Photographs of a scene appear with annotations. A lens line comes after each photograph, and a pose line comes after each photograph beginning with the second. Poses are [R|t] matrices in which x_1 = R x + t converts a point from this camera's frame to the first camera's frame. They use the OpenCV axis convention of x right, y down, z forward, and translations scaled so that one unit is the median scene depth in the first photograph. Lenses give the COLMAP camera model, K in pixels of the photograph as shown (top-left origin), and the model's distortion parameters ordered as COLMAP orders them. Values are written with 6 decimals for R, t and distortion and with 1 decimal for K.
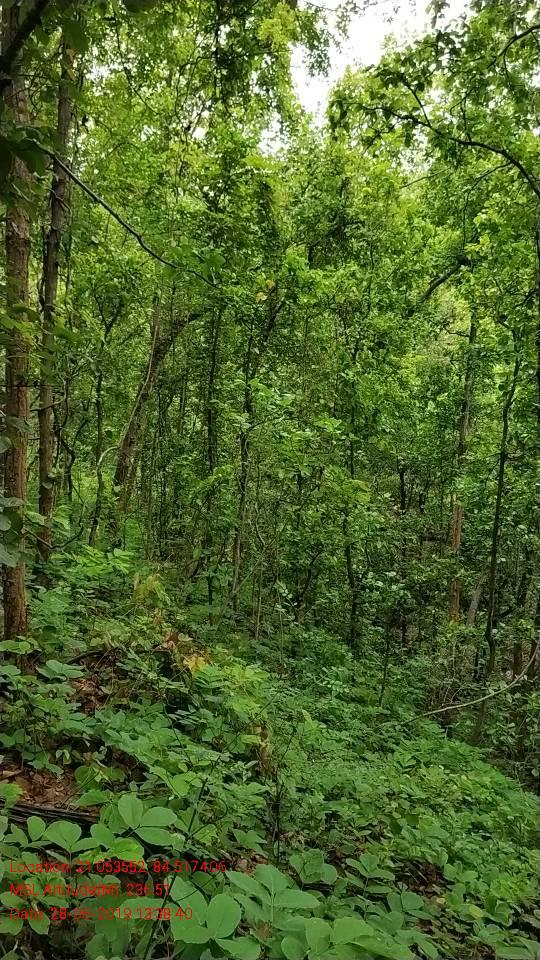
lens RADIAL K [[752.3, 0, 273.4], [0, 752.3, 483.9], [0, 0, 1]] dist [0.036117, -0.025376]
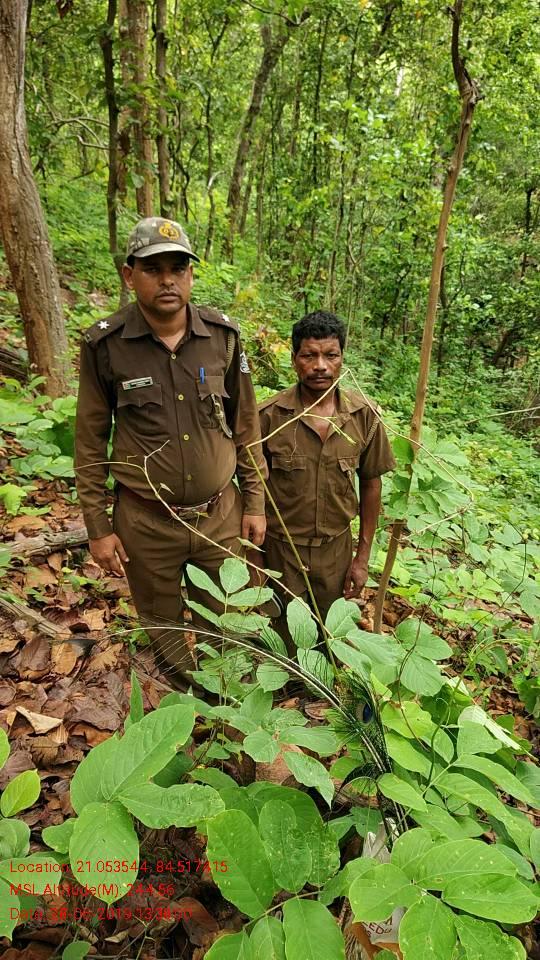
lens RADIAL K [[752.3, 0, 262.8], [0, 752.3, 483.6], [0, 0, 1]] dist [0.036117, -0.025376]
pose [[0.985655, 0.057672, -0.158614, 0.041161], [0.000887, 0.938022, 0.346576, -0.002015], [0.168771, -0.341745, 0.924514, -0.145728]]
